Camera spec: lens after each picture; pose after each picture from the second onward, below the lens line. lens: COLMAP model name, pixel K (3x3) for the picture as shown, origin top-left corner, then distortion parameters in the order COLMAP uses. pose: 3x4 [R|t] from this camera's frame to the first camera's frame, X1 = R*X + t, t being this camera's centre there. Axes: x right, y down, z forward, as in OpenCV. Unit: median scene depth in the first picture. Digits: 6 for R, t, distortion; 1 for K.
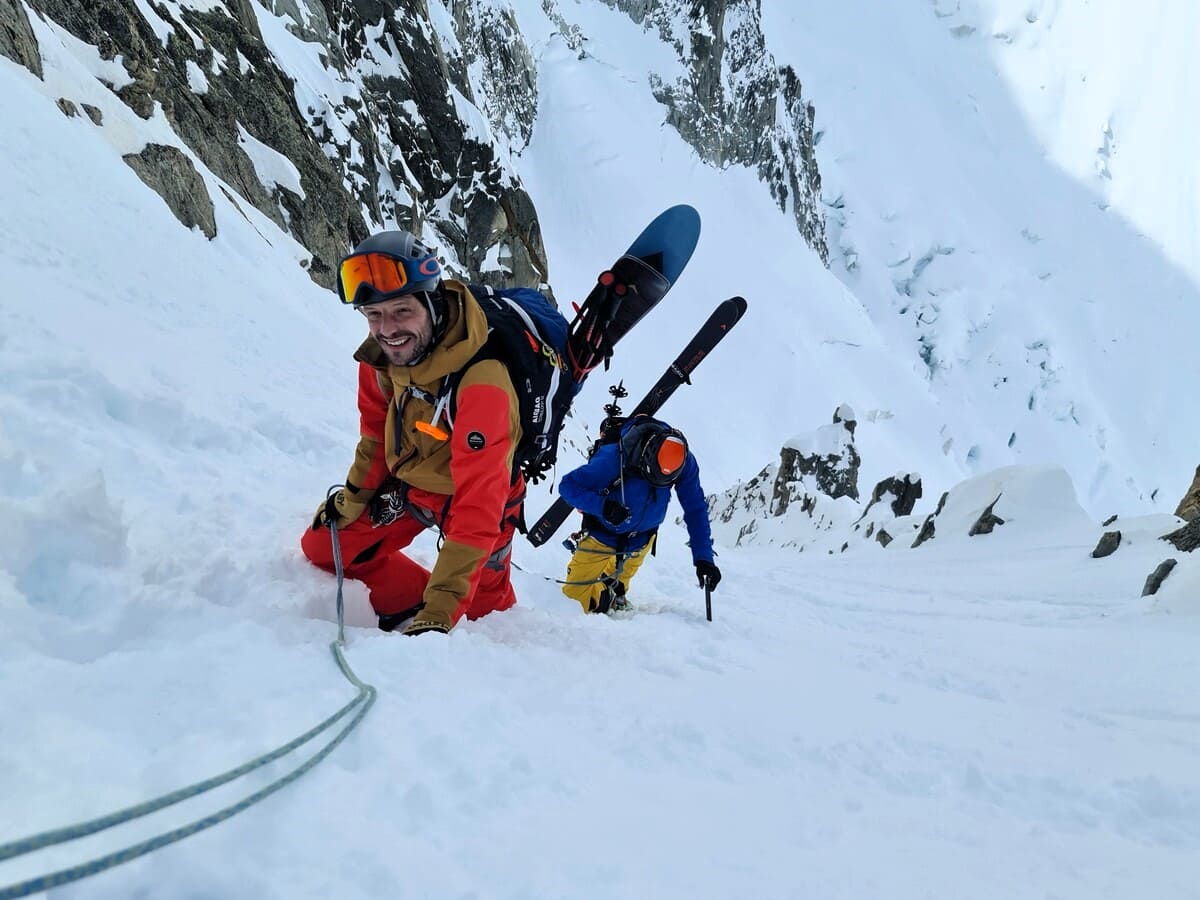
lens RADIAL K [[956.8, 0, 600.0], [0, 956.8, 450.0], [0, 0, 1]] dist [0.075349, -0.068908]
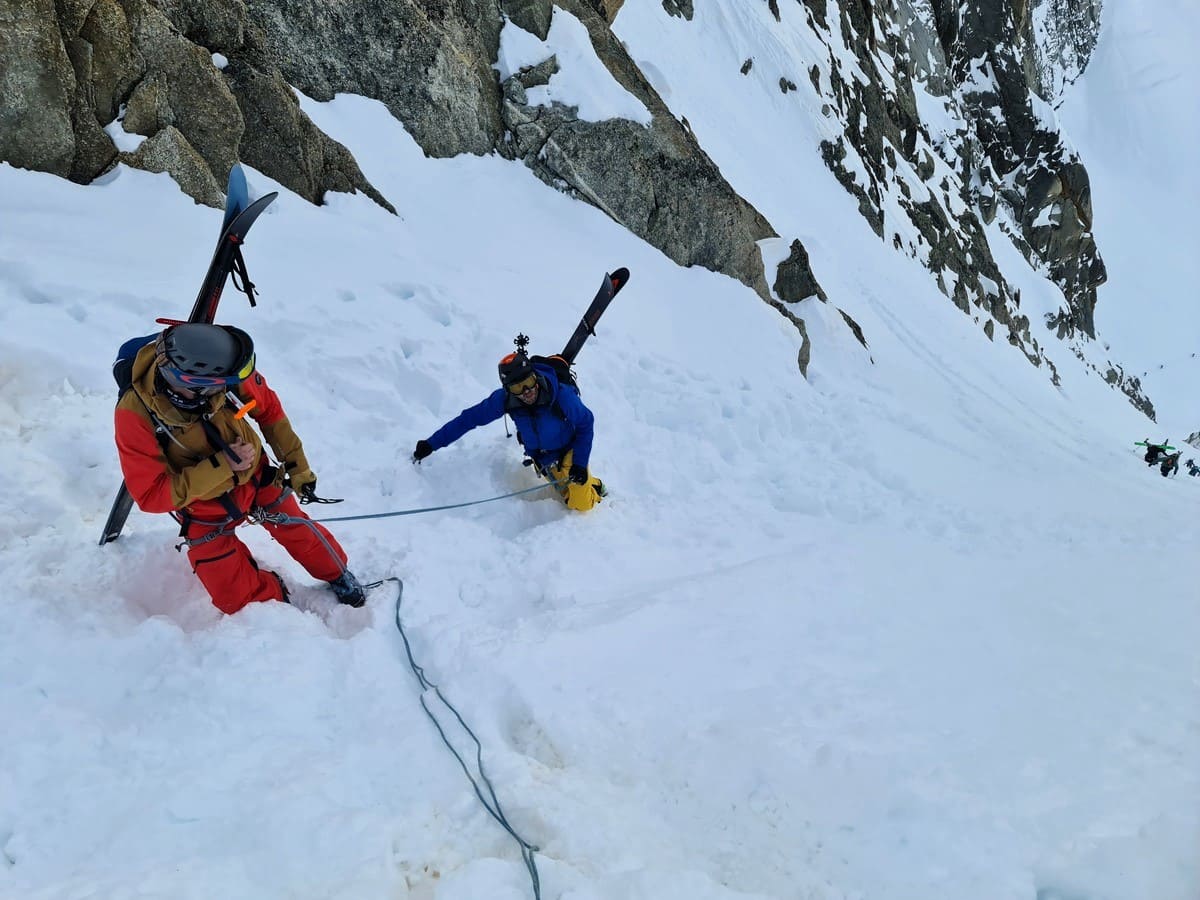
lens RADIAL K [[956.8, 0, 600.0], [0, 956.8, 450.0], [0, 0, 1]] dist [0.075349, -0.068908]
pose [[0.883135, 0.119424, -0.453664, -0.013290], [-0.059728, 0.987808, 0.143762, -0.049824], [0.465302, -0.099864, 0.879501, -0.462367]]
